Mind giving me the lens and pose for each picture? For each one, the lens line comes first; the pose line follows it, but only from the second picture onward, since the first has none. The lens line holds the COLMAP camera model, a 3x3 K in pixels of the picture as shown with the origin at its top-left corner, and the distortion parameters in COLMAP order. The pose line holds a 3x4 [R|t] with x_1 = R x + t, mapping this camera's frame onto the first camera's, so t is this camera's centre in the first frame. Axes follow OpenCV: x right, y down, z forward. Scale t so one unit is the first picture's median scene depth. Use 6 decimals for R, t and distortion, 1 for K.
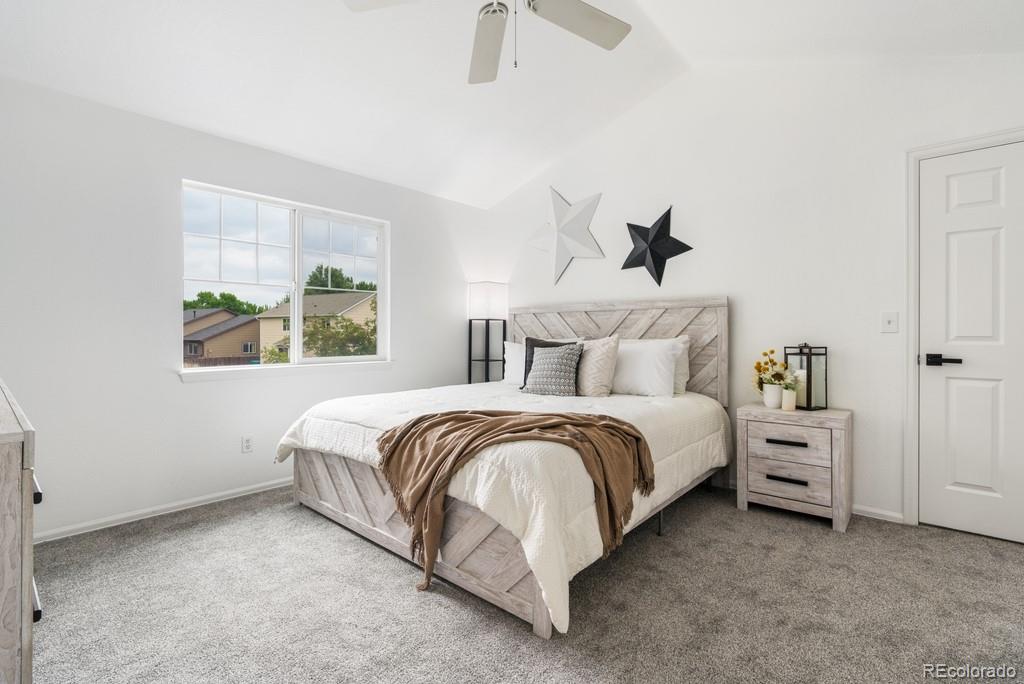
lens RADIAL K [[456.3, 0, 512.7], [0, 456.3, 340.1], [0, 0, 1]] dist [-0.000466, 0.001275]
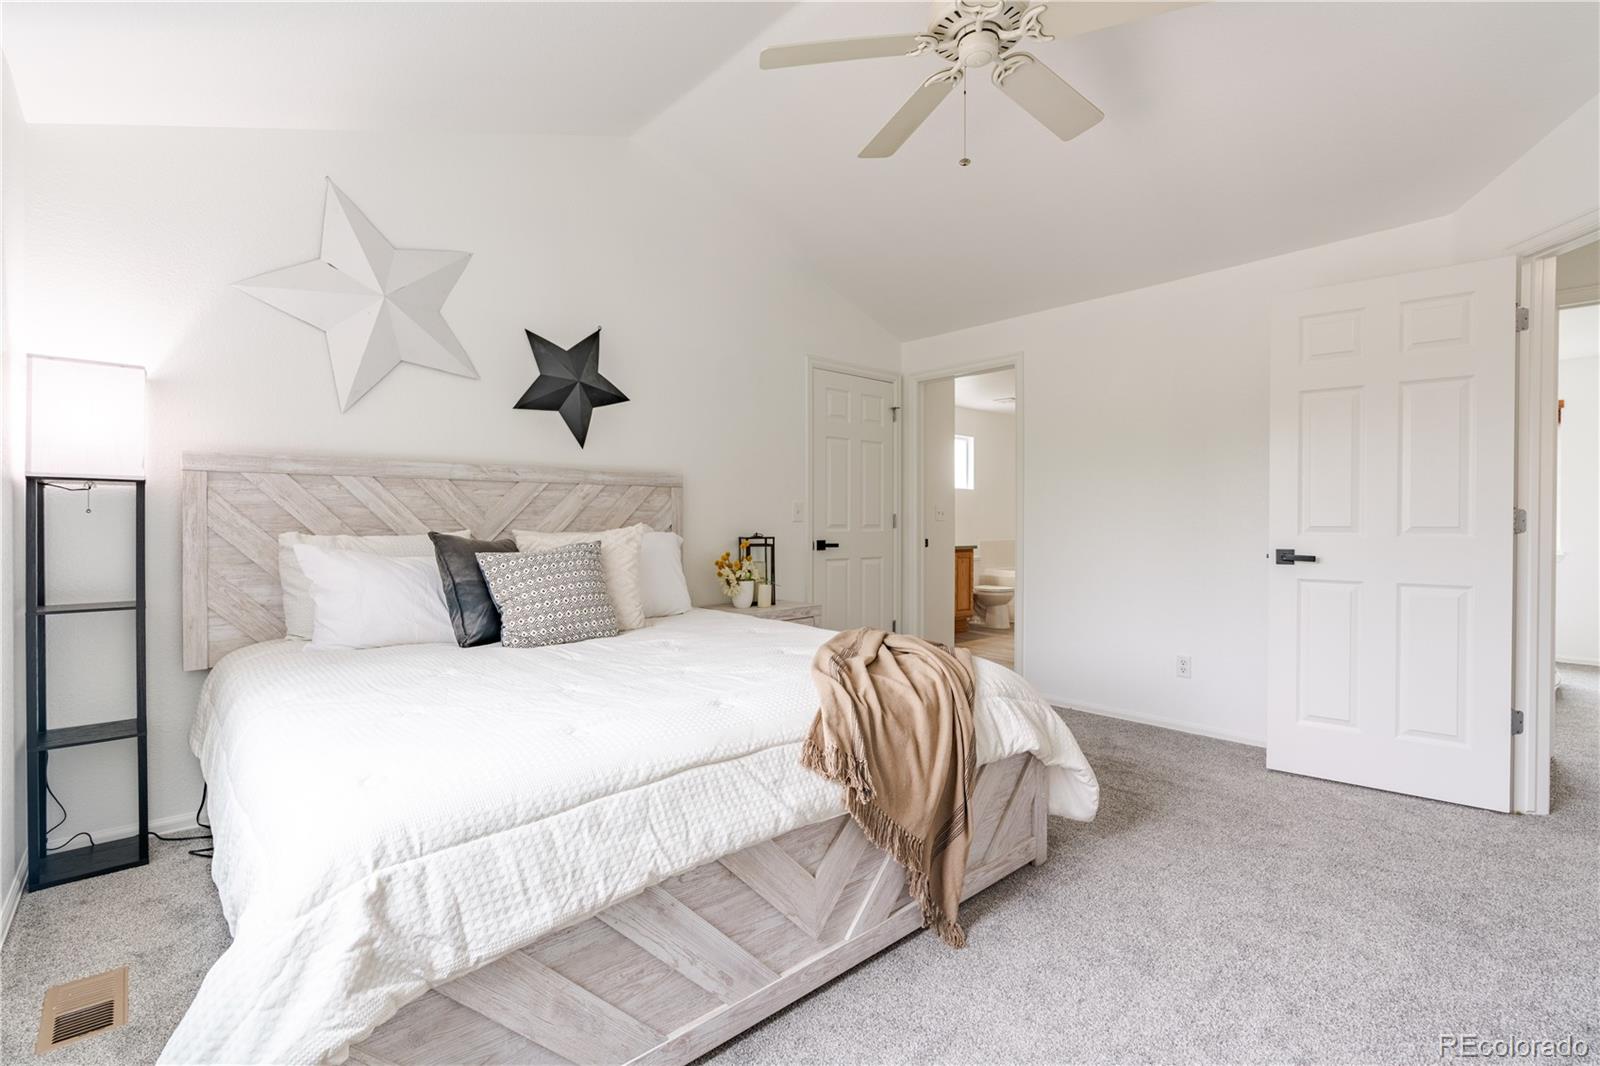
lens RADIAL K [[713.0, 0, 801.1], [0, 713.0, 530.1], [0, 0, 1]] dist [-0.000466, 0.001275]
pose [[0.142572, -0.011540, 0.989717, -0.627902], [0.016443, 0.999822, 0.009289, -0.009049], [-0.989648, 0.014950, 0.142736, 0.576345]]
